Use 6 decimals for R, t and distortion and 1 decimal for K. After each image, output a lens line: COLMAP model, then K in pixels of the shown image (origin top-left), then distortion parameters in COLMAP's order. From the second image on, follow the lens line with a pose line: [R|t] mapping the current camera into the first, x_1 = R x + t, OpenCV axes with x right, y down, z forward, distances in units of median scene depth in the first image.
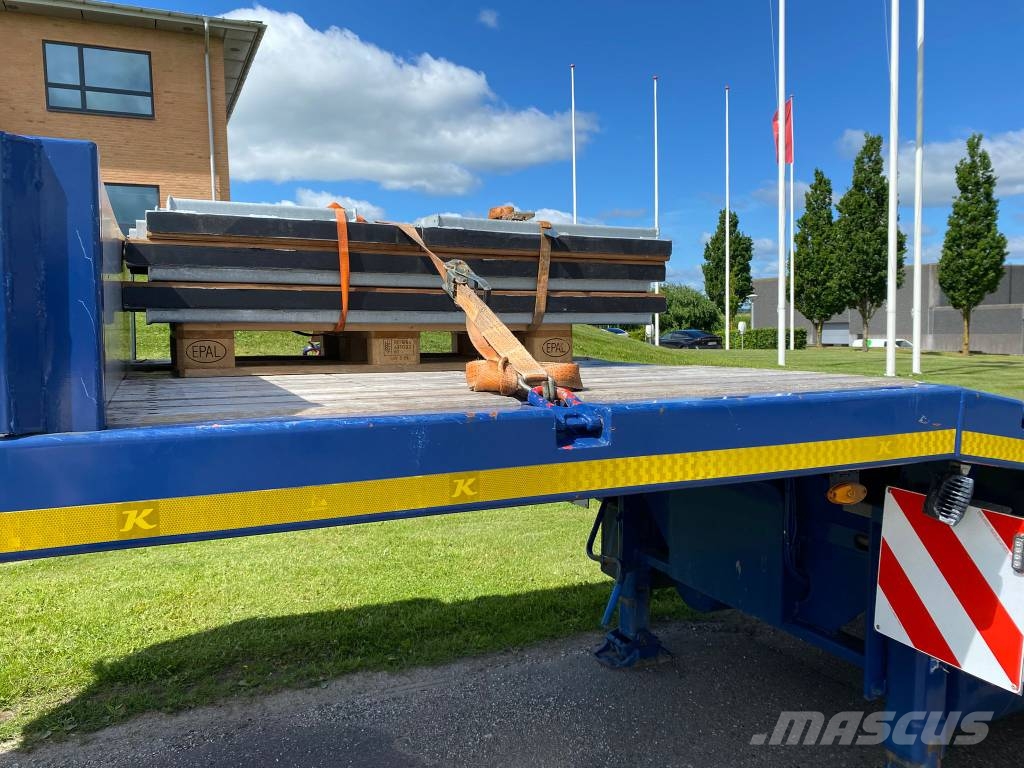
lens RADIAL K [[781.9, 0, 508.0], [0, 781.9, 389.7], [0, 0, 1]] dist [0.036749, -0.042516]
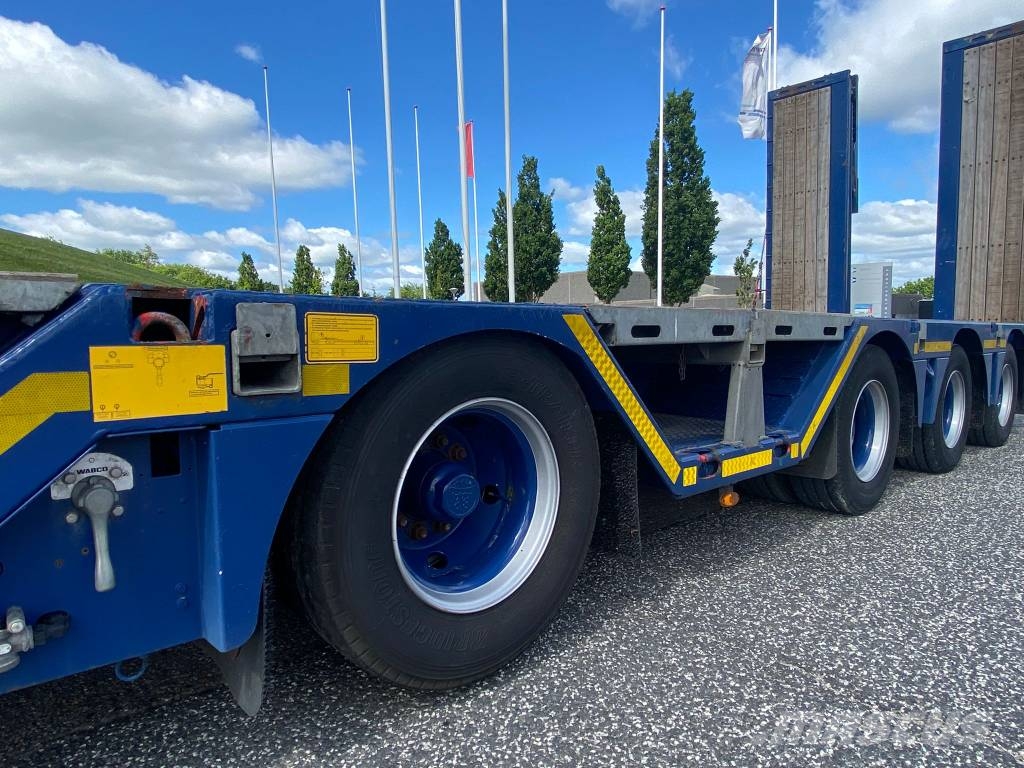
lens RADIAL K [[628.1, 0, 499.4], [0, 628.1, 392.6], [0, 0, 1]] dist [0.010063, -0.022528]
pose [[0.957940, -0.037493, 0.284508, 0.120525], [0.031791, 0.999191, 0.024635, 0.019904], [-0.285202, -0.014554, 0.958357, 0.061593]]
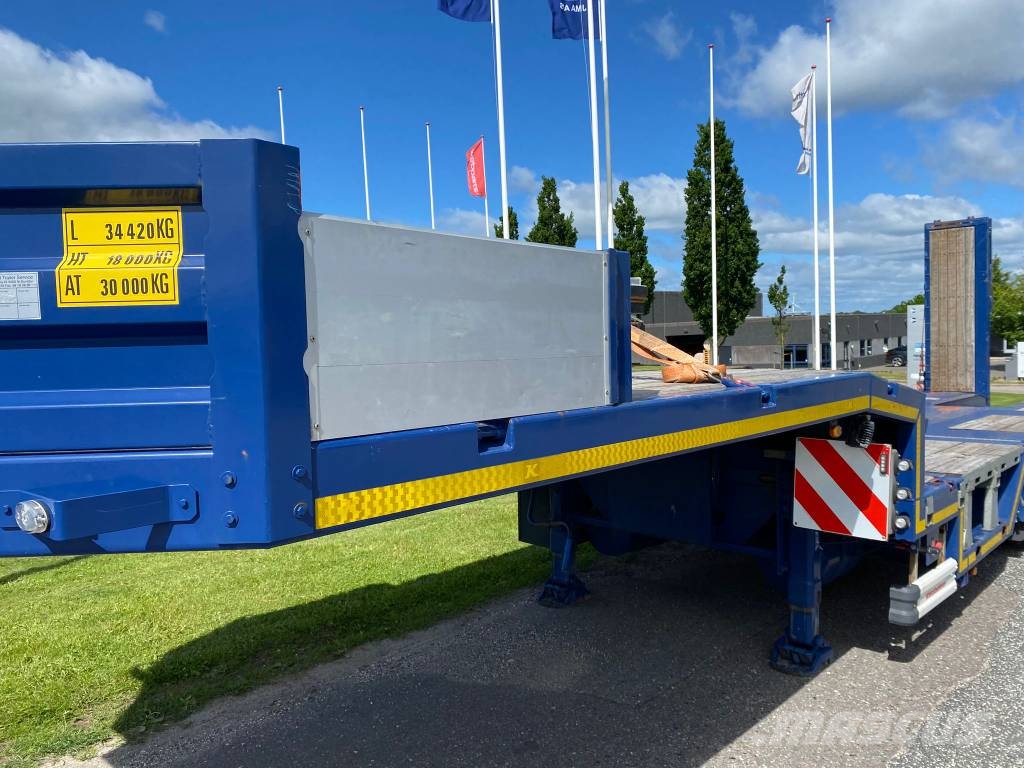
lens RADIAL K [[781.9, 0, 509.3], [0, 781.9, 391.6], [0, 0, 1]] dist [0.036749, -0.042516]
pose [[0.921866, -0.042490, 0.385171, -0.047091], [0.051918, 0.998552, -0.014104, 0.001213], [-0.384014, 0.032999, 0.922737, -0.019908]]
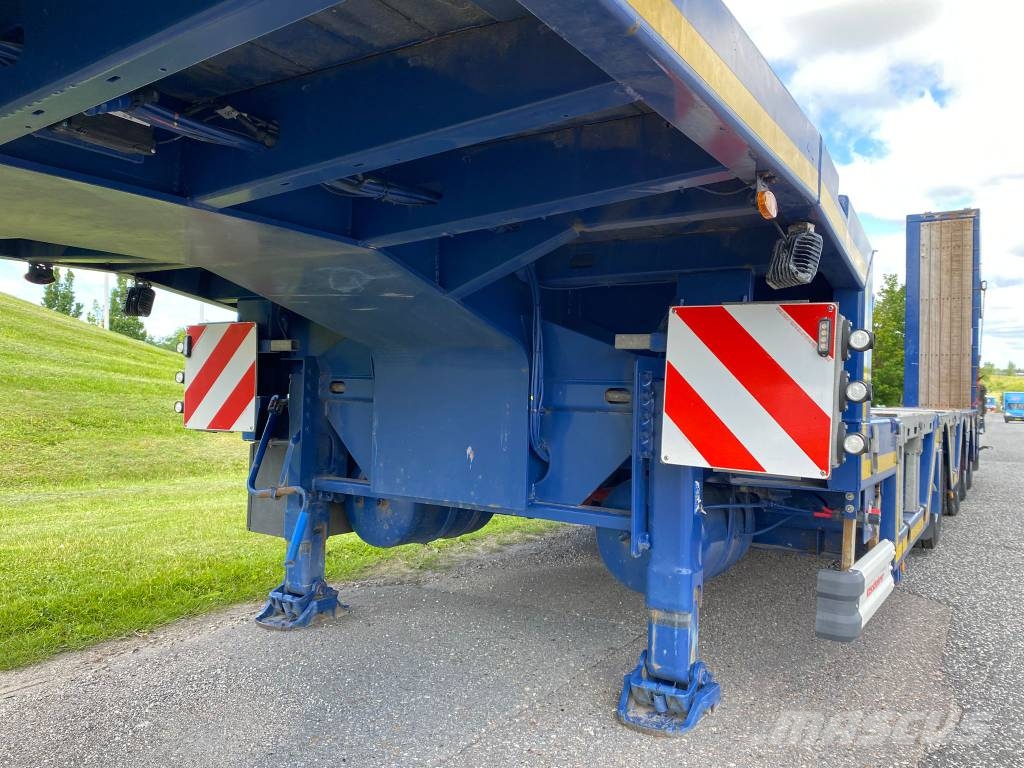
lens RADIAL K [[781.9, 0, 506.2], [0, 781.9, 376.6], [0, 0, 1]] dist [0.036749, -0.042516]
pose [[0.838114, 0.026484, 0.544852, -0.013105], [0.018984, 0.996800, -0.077654, 0.018252], [-0.545165, 0.075426, 0.834929, 0.021496]]
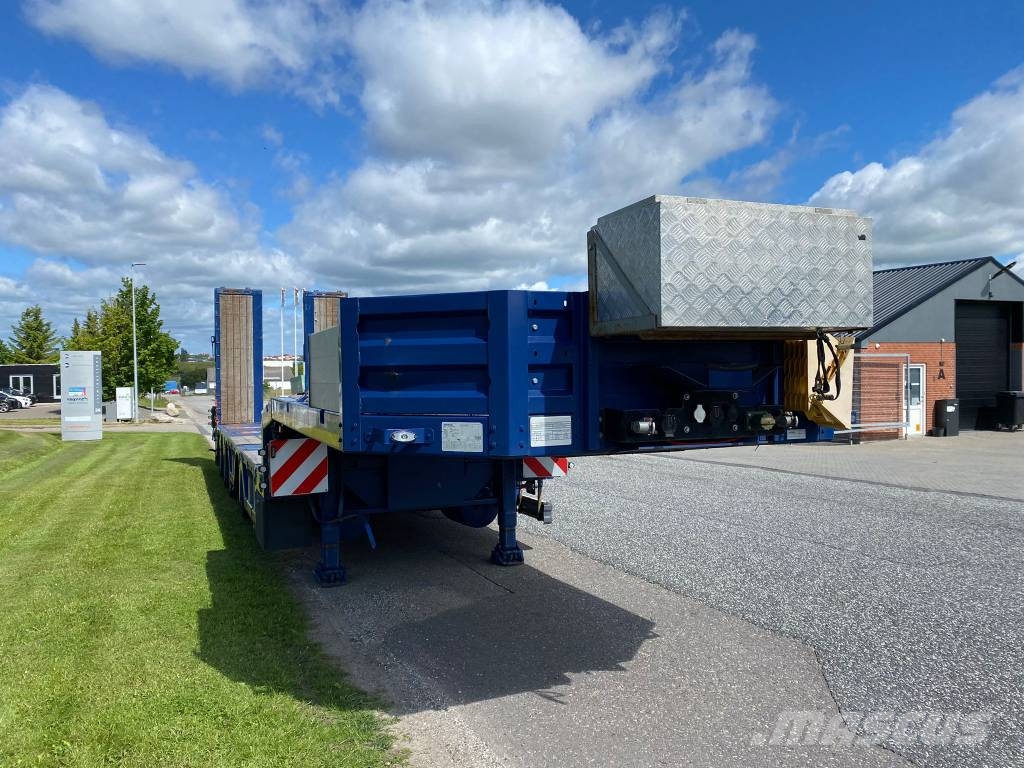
lens RADIAL K [[781.9, 0, 510.5], [0, 781.9, 343.1], [0, 0, 1]] dist [0.036749, -0.042516]
pose [[0.024035, 0.042799, 0.998795, -0.168901], [0.088223, 0.995094, -0.044763, -0.005165], [-0.995811, 0.089192, 0.020141, 0.063078]]
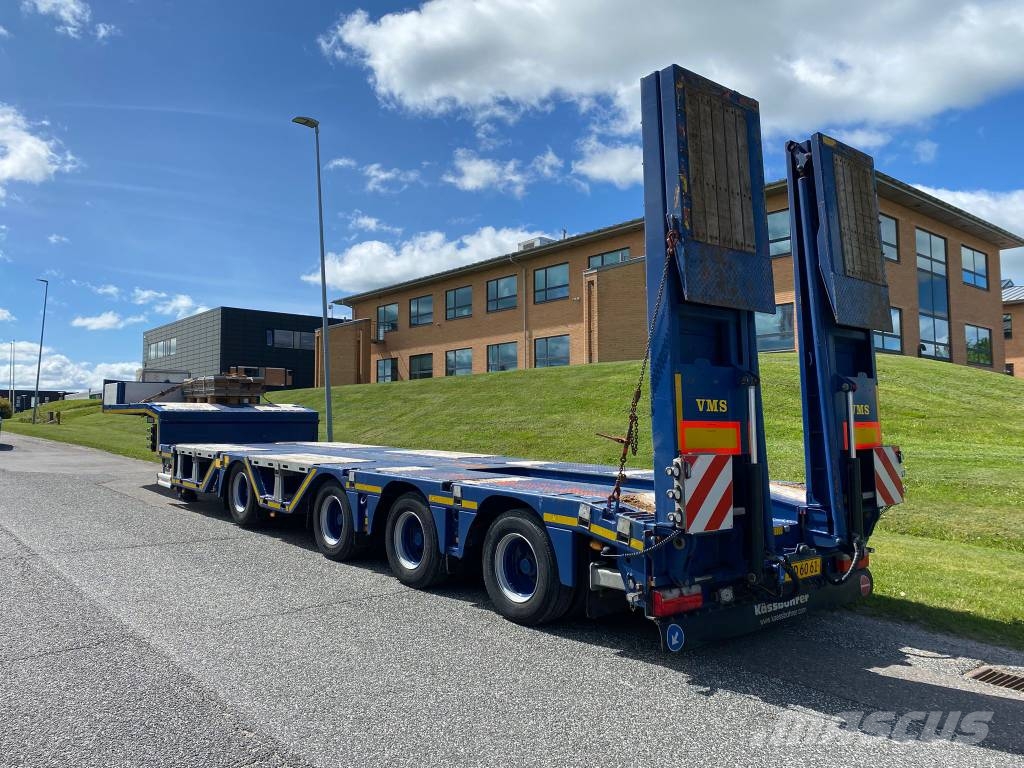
lens RADIAL K [[781.9, 0, 516.0], [0, 781.9, 364.9], [0, 0, 1]] dist [0.036749, -0.042516]
pose [[0.273231, -0.060468, -0.960046, 0.439414], [-0.075714, 0.993574, -0.084128, -0.001273], [0.958964, 0.095675, 0.266897, 0.117979]]
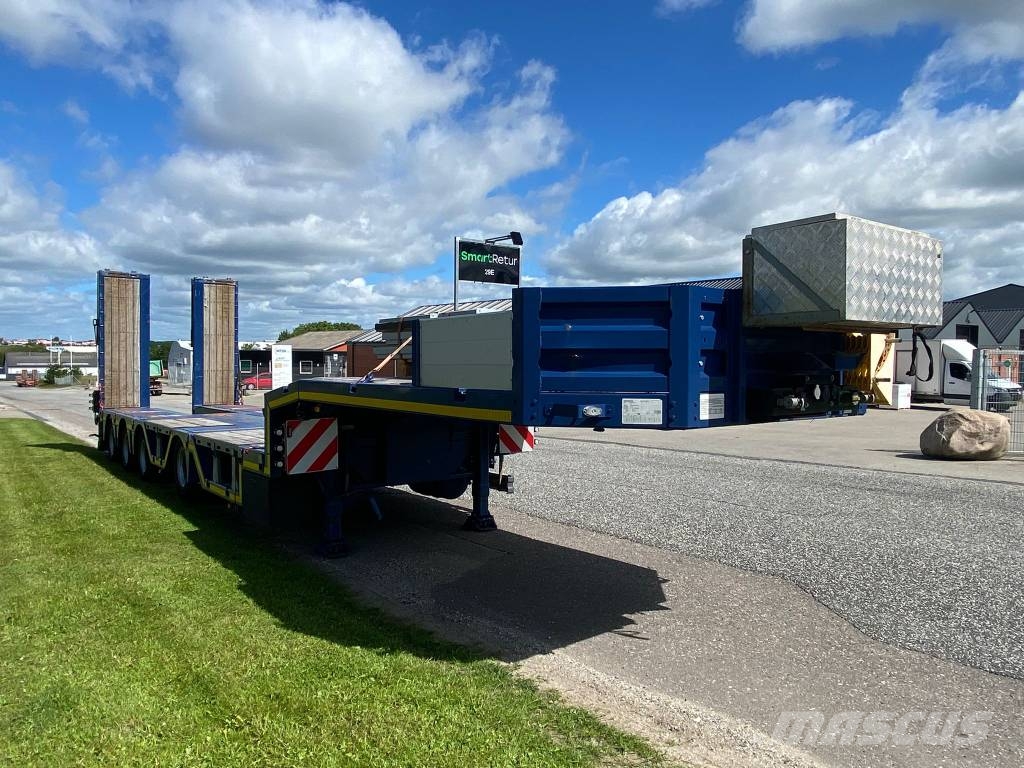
lens RADIAL K [[698.2, 0, 512.8], [0, 698.2, 379.7], [0, 0, 1]] dist [0.069378, -0.076957]
pose [[-0.231827, -0.019253, 0.972566, -0.163821], [0.072736, 0.996662, 0.037068, -0.007893], [-0.970034, 0.079334, -0.229653, 0.107727]]
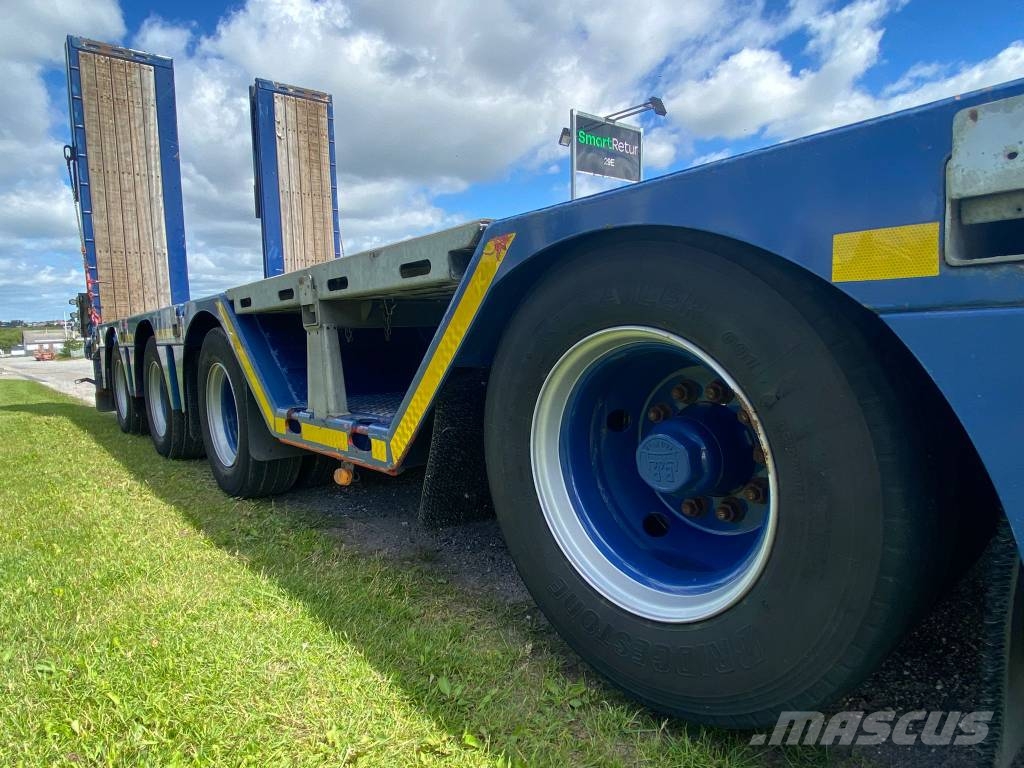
lens RADIAL K [[608.1, 0, 512.3], [0, 608.1, 387.4], [0, 0, 1]] dist [0.002201, -0.010979]
pose [[-0.282198, -0.083546, 0.955711, 0.075507], [0.109583, 0.986873, 0.118627, 0.014862], [-0.953077, 0.138206, -0.269339, 0.177758]]
